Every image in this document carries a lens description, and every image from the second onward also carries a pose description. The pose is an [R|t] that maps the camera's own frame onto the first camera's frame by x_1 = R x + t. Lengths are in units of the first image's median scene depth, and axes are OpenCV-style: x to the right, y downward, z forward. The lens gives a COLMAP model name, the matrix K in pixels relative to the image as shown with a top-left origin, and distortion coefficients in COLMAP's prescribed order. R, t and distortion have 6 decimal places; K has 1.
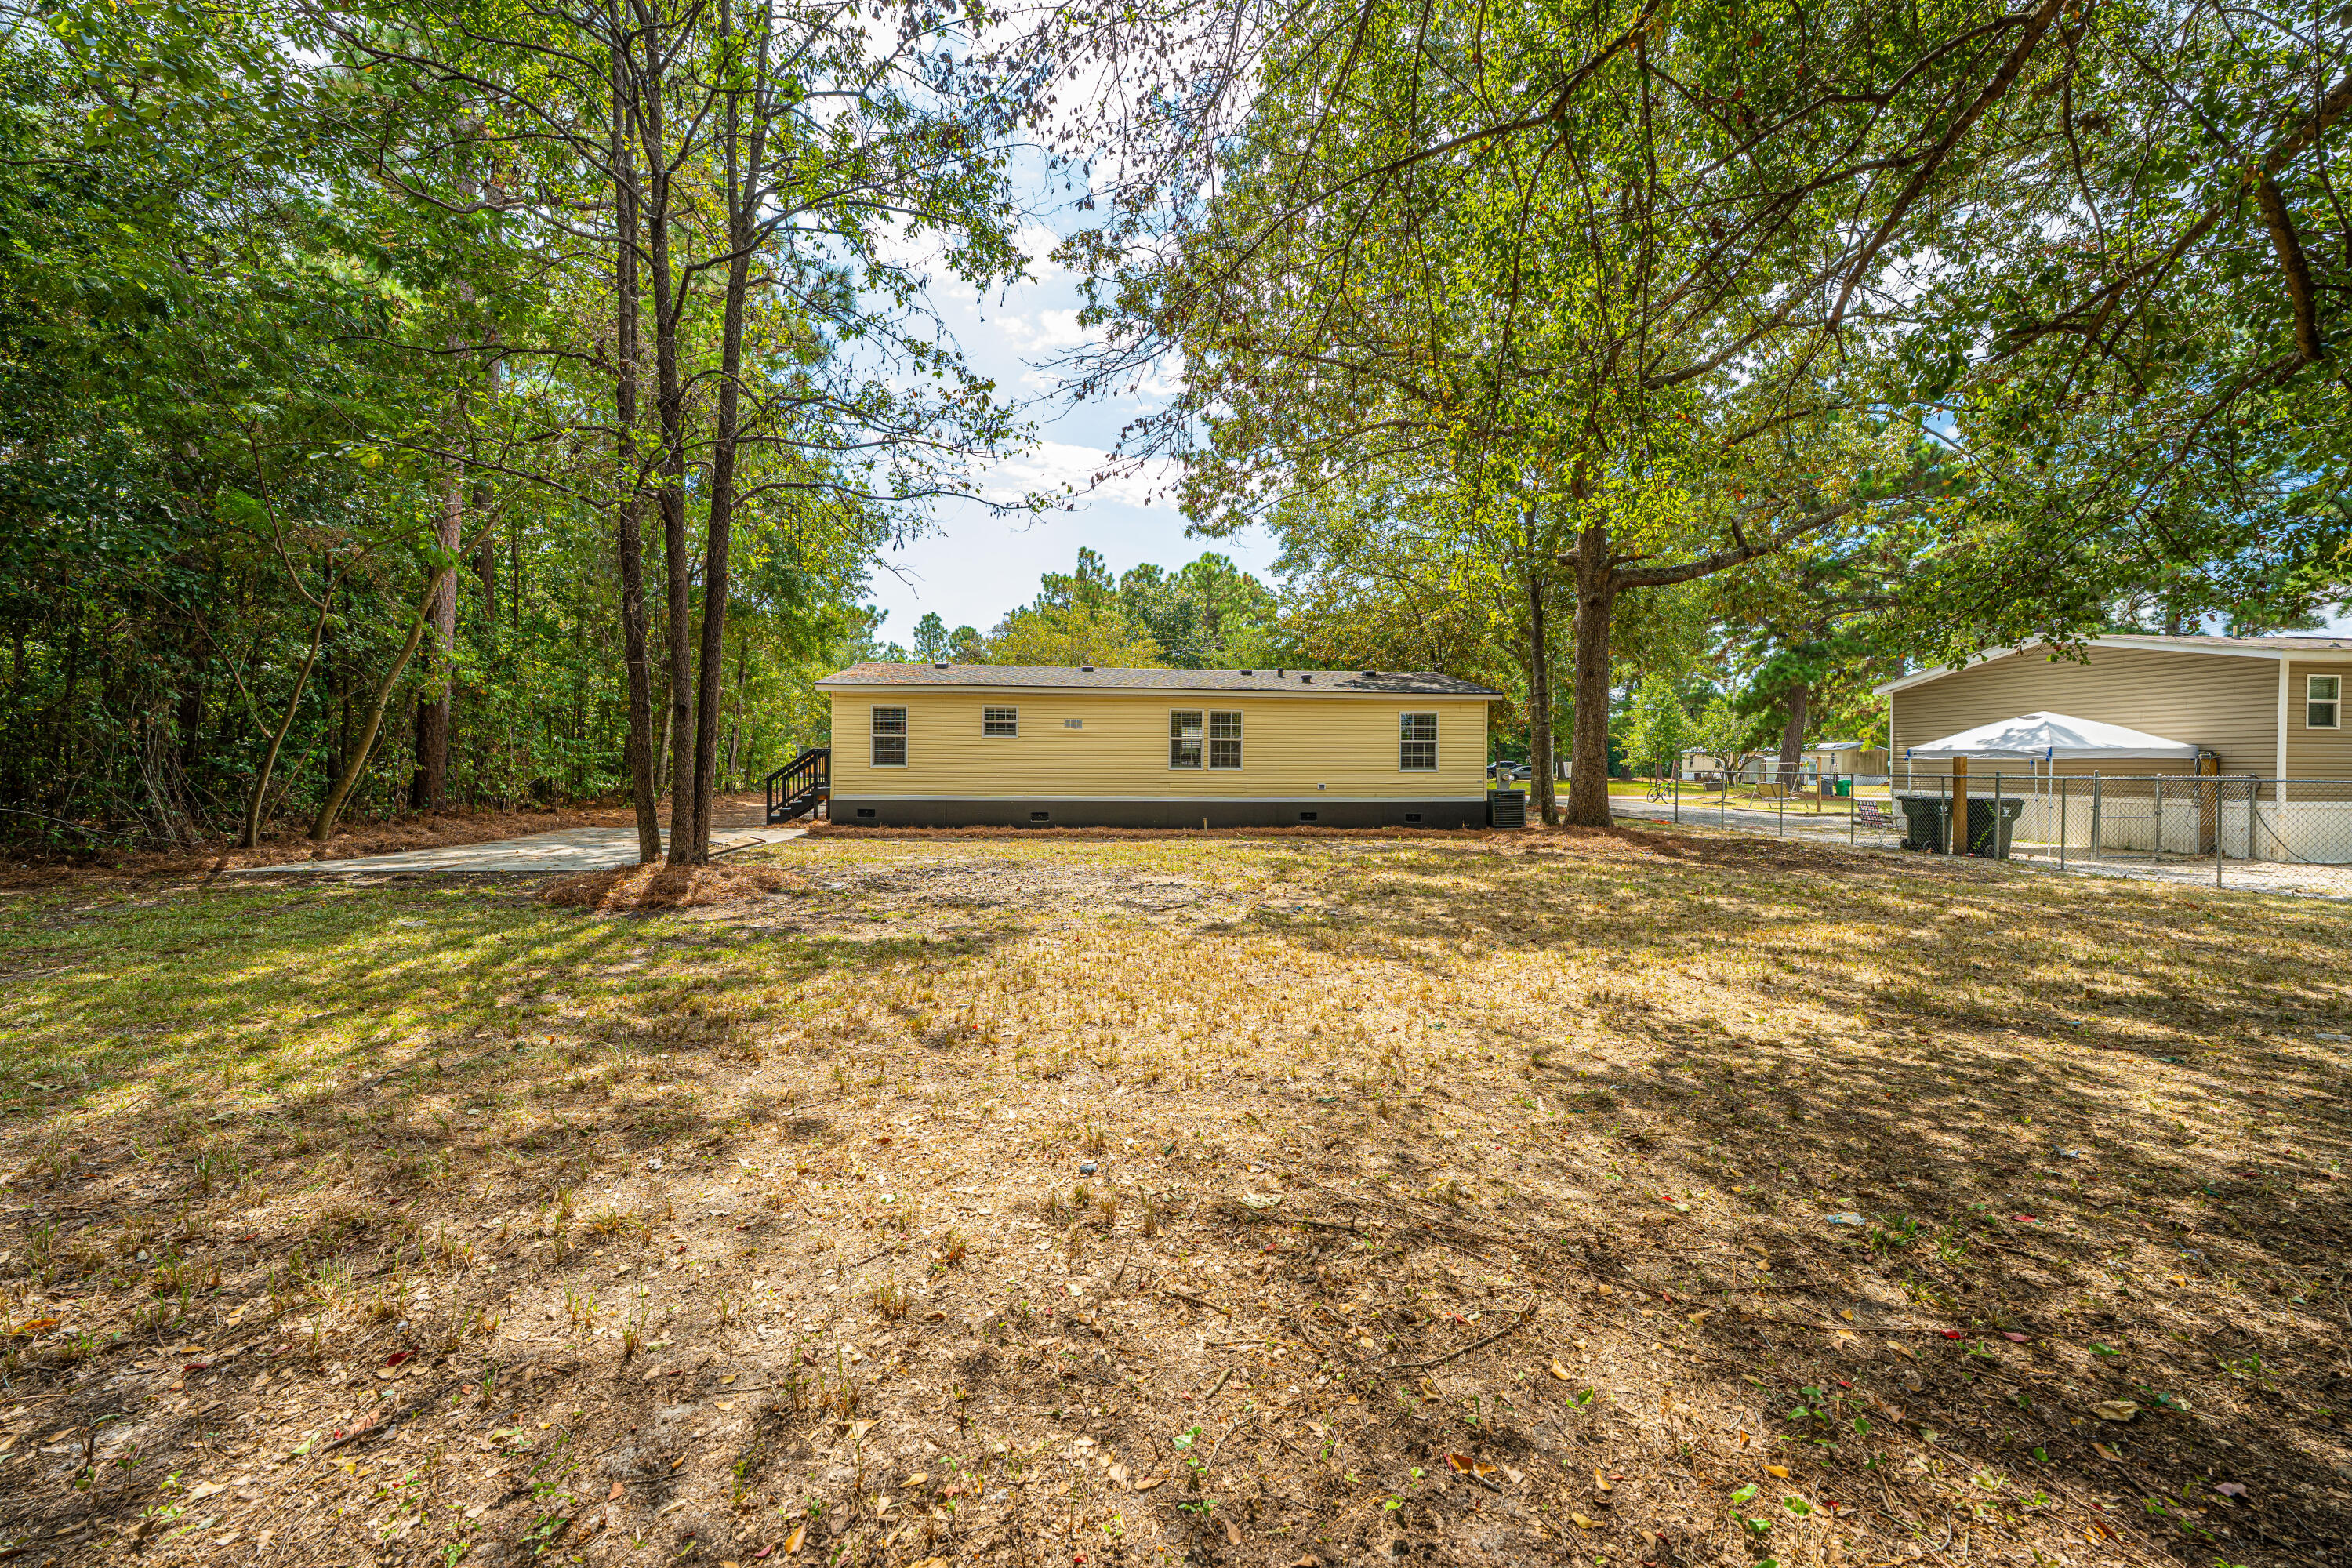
lens RADIAL K [[949.7, 0, 1169.7], [0, 949.7, 783.1], [0, 0, 1]] dist [0.000628, 0.000134]
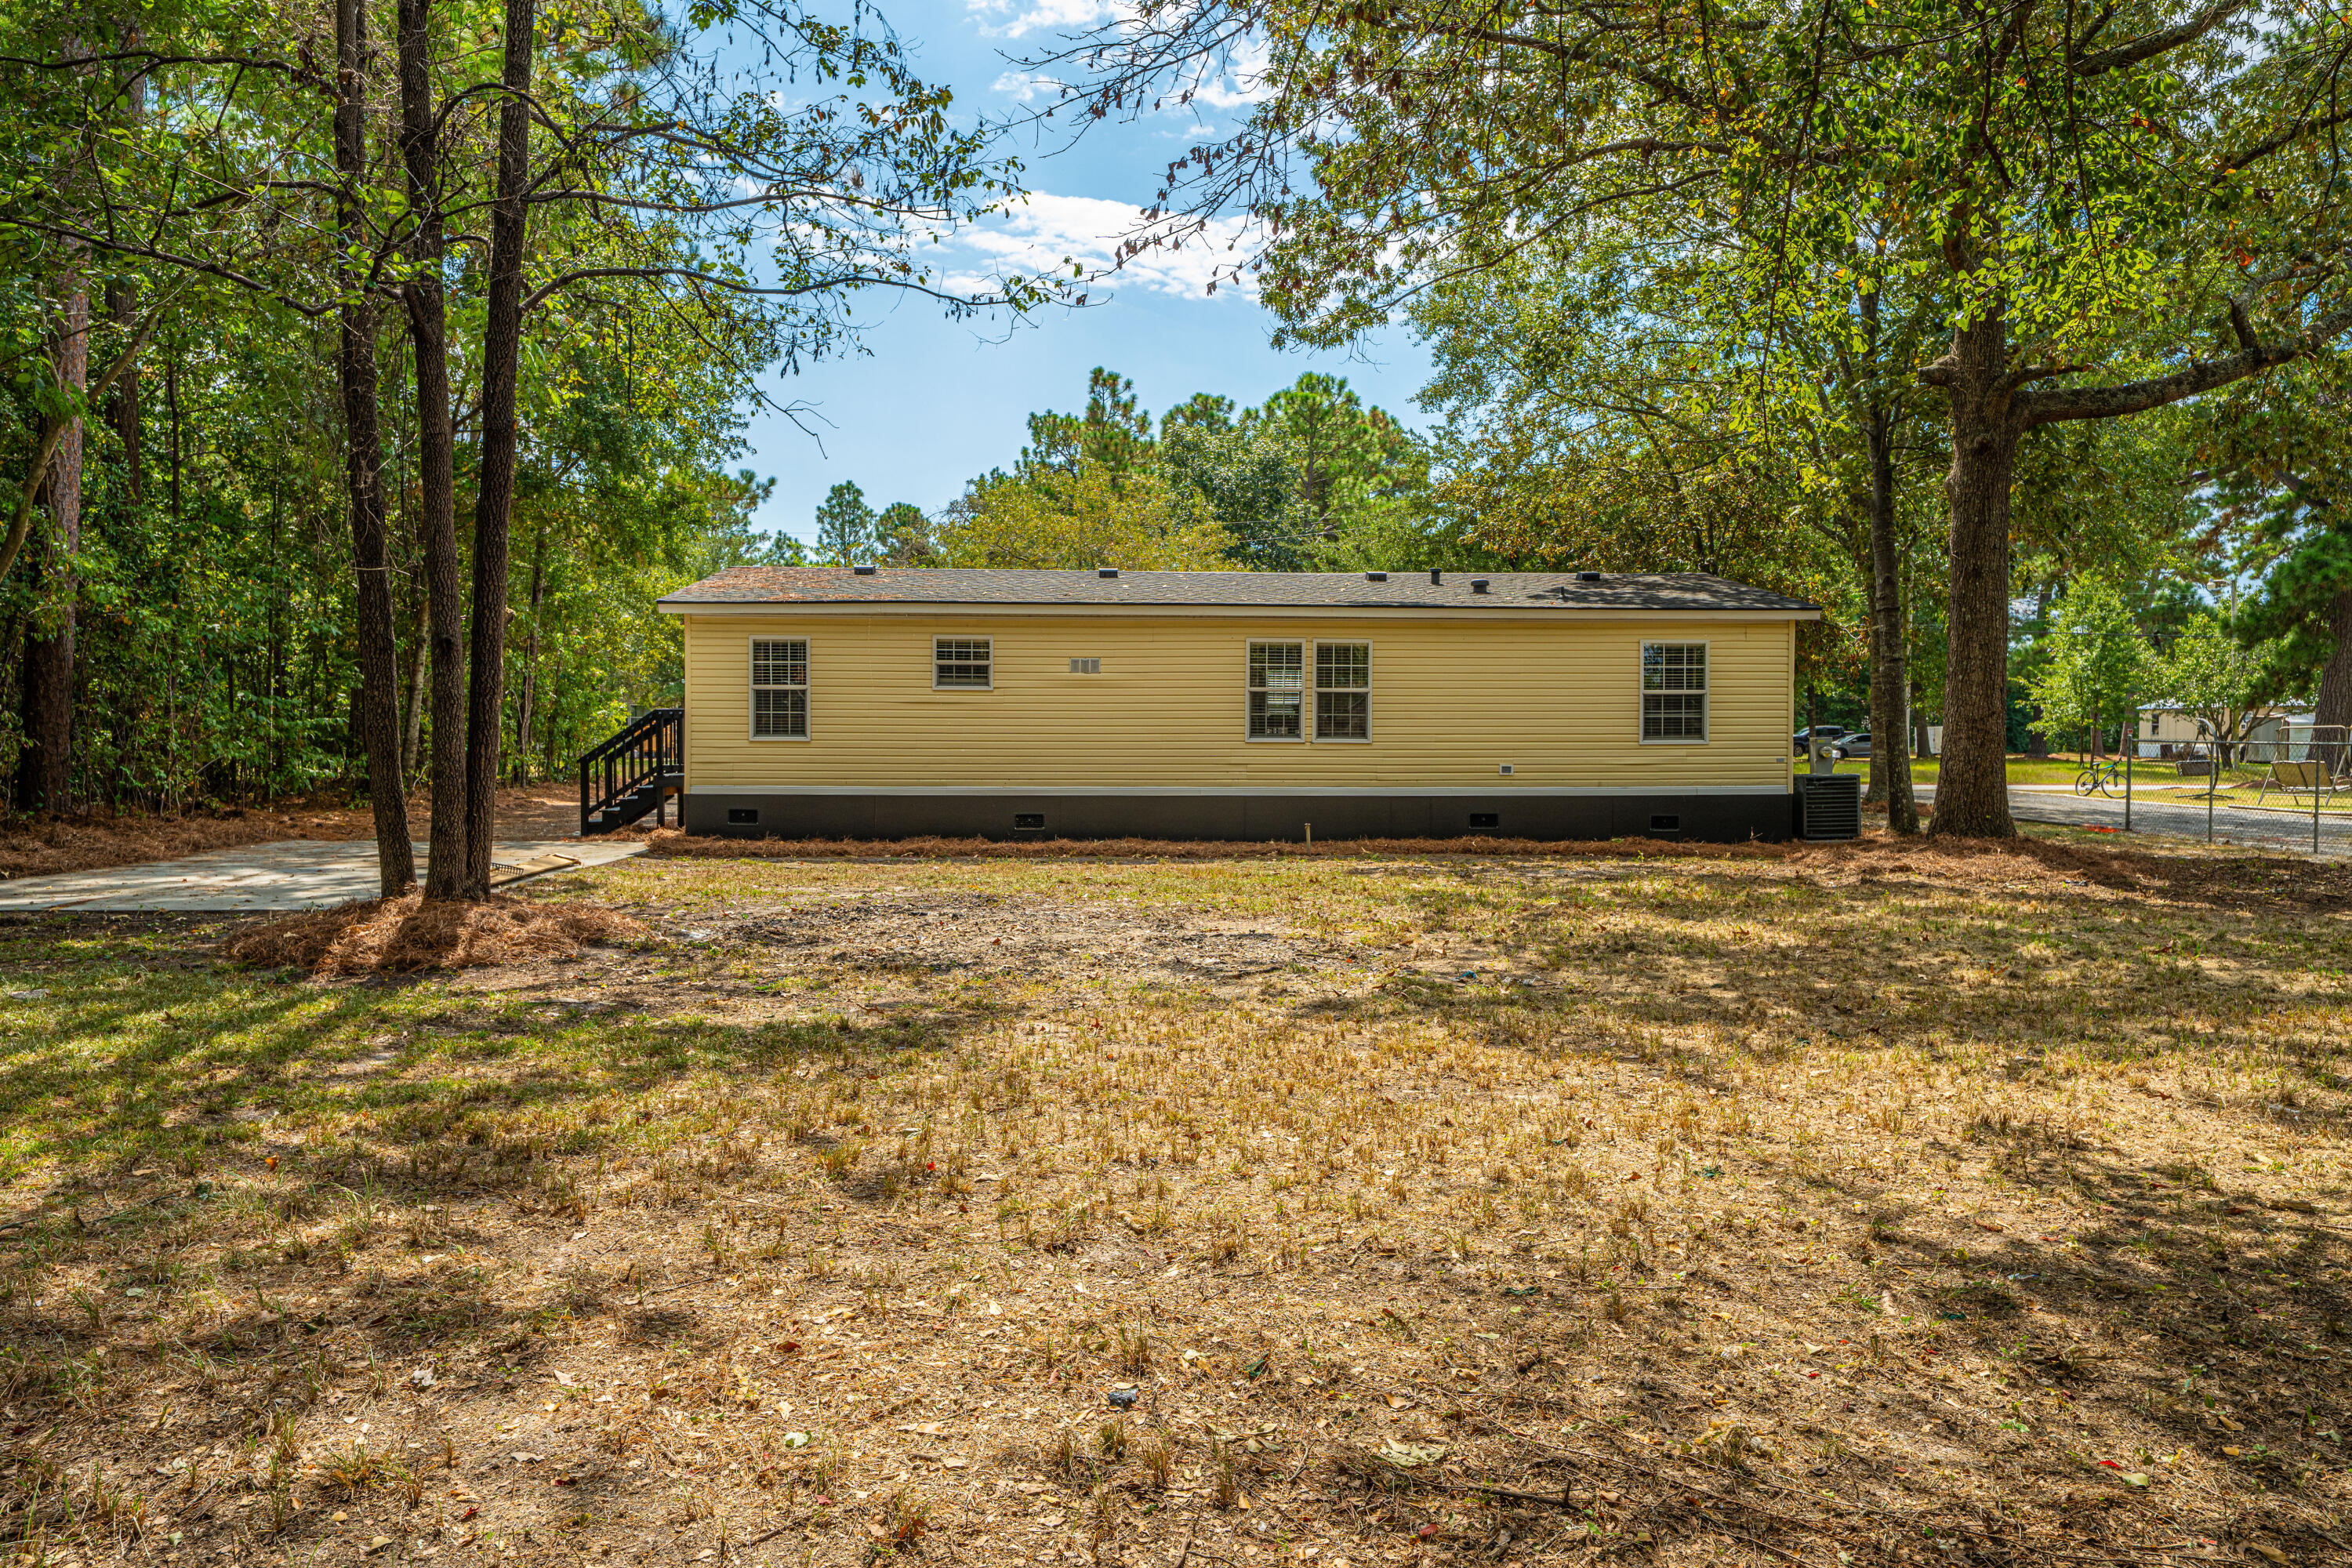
lens RADIAL K [[1603.3, 0, 1161.5], [0, 1603.3, 788.2], [0, 0, 1]] dist [-0.000587, 0.001860]
pose [[0.998621, -0.002461, -0.052443, -0.002217], [0.003195, 0.999898, 0.013929, 0.001410], [0.052403, -0.014077, 0.998527, -0.004066]]
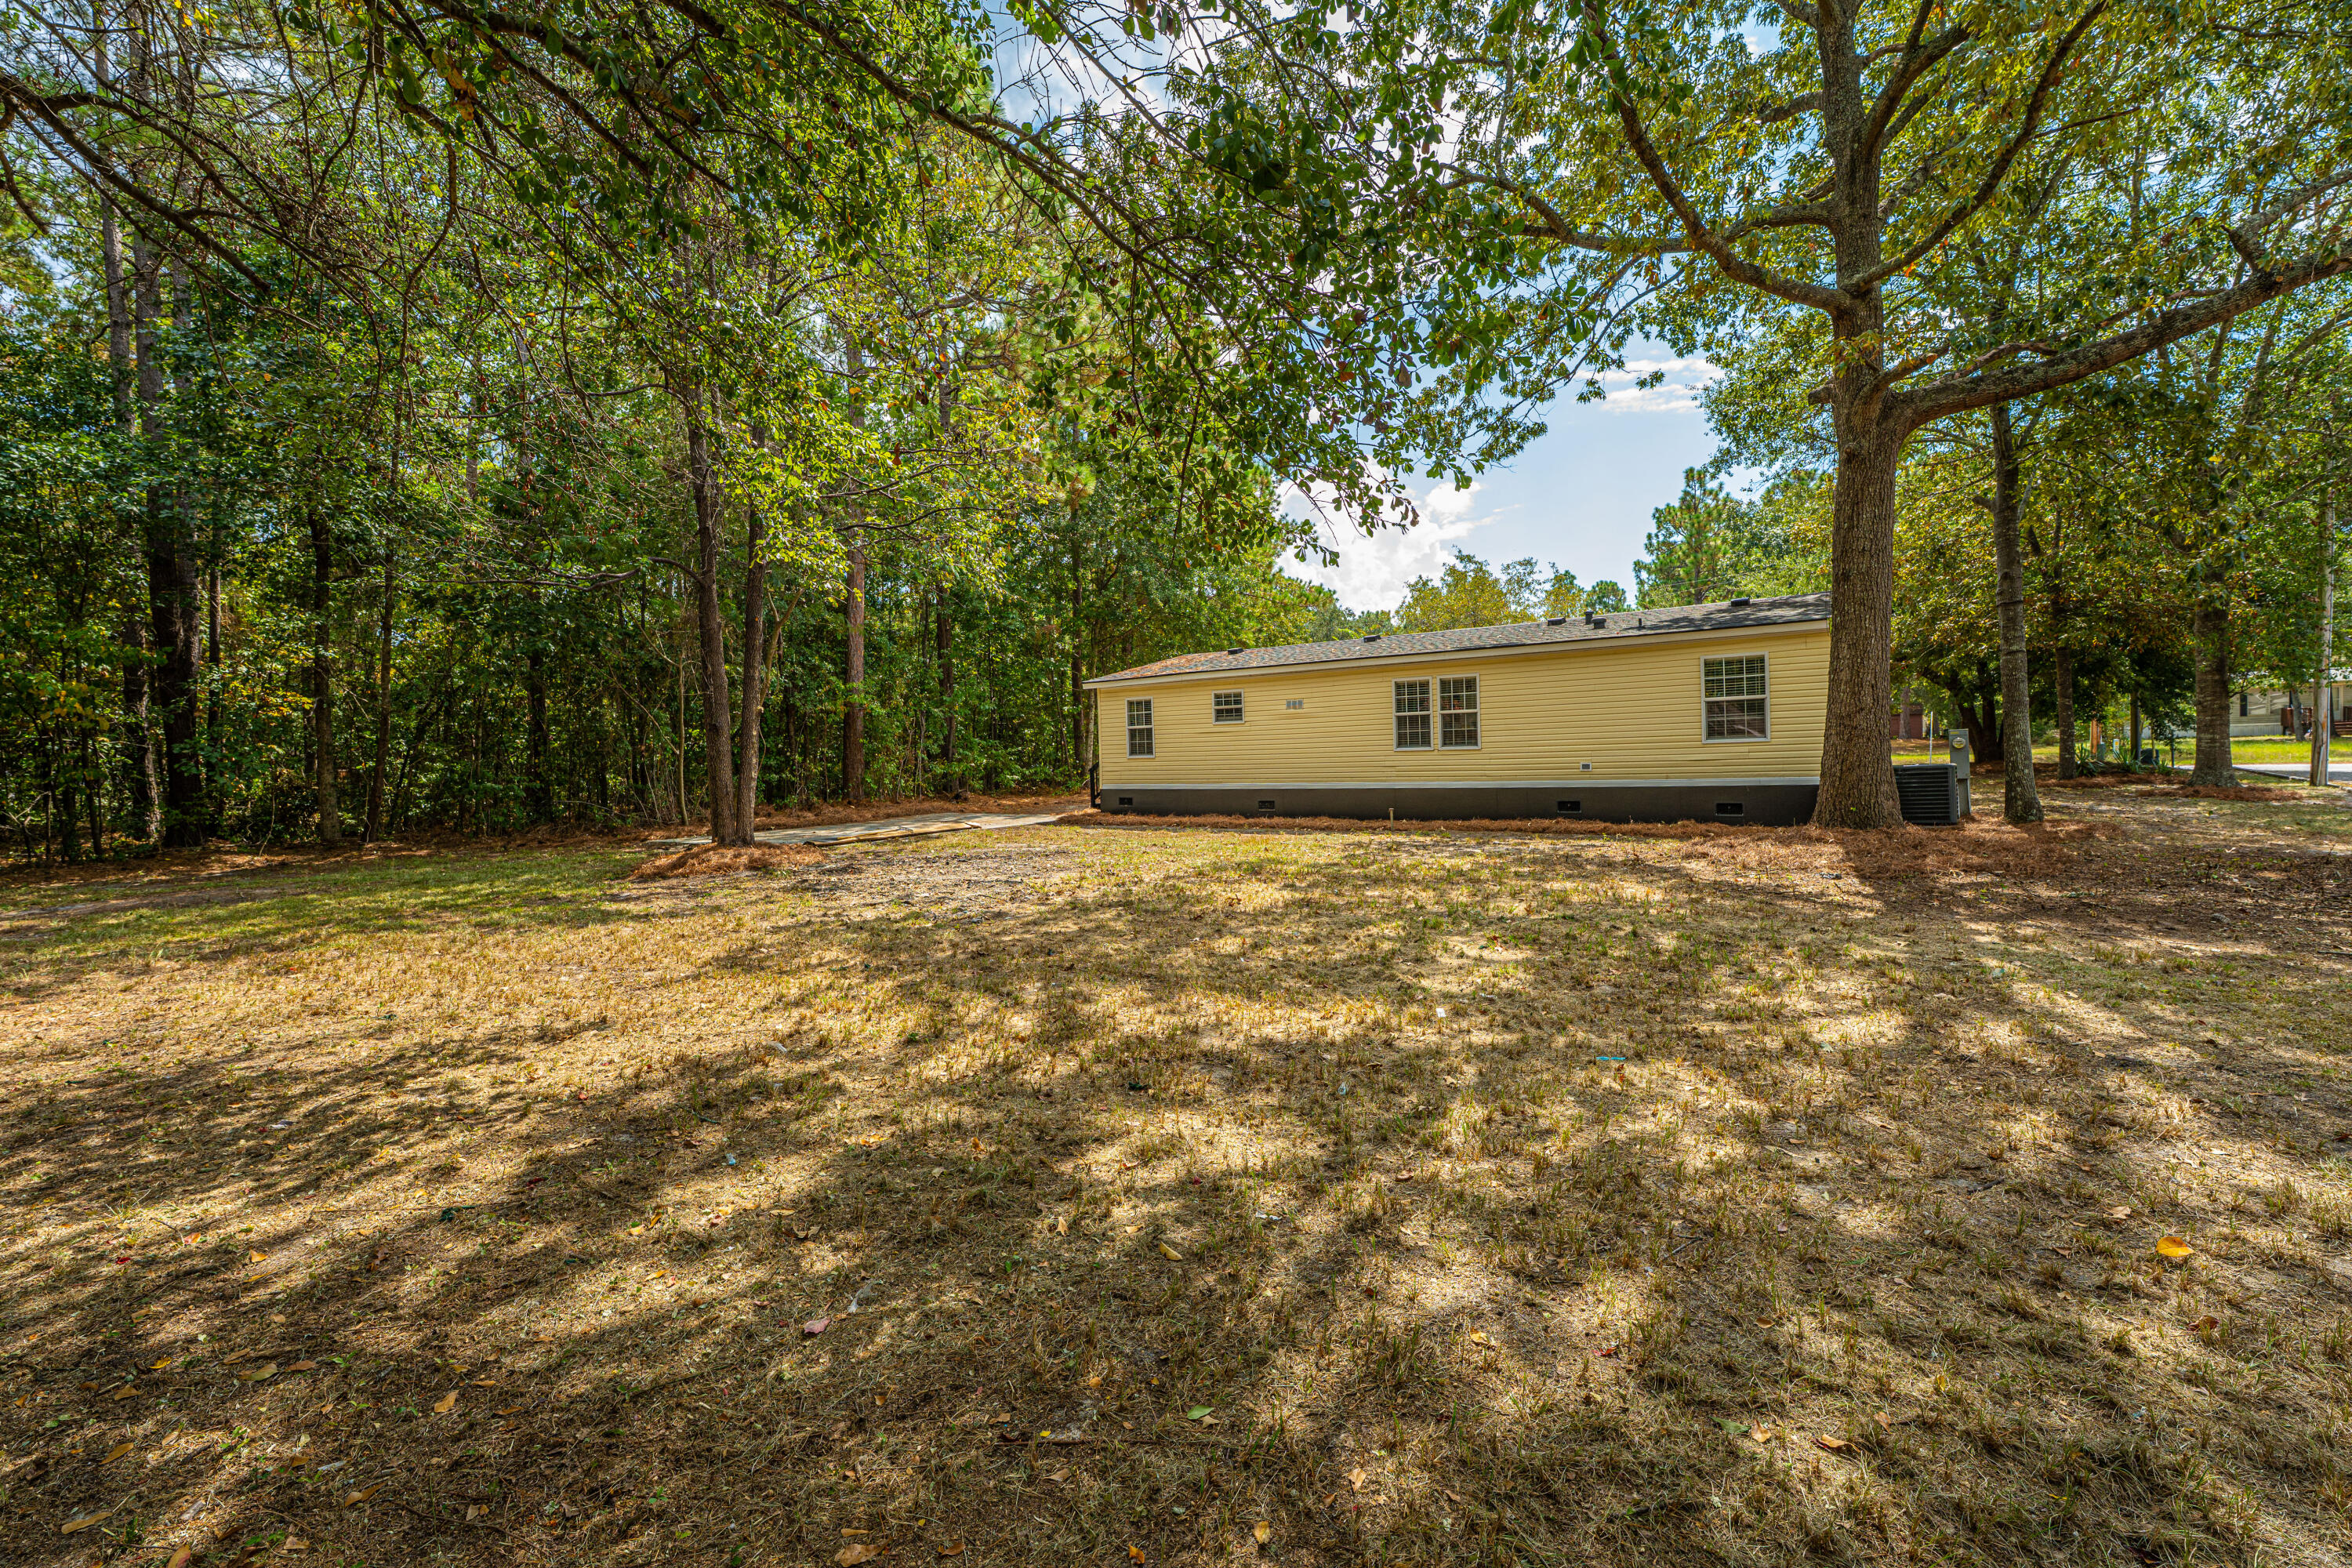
lens RADIAL K [[1011.3, 0, 1174.3], [0, 1011.3, 786.7], [0, 0, 1]] dist [0.000061, -0.000003]
pose [[0.764154, -0.008970, -0.644971, 1.024103], [0.024357, 0.999591, 0.014955, -0.000377], [0.644574, -0.027137, 0.764060, 0.406973]]
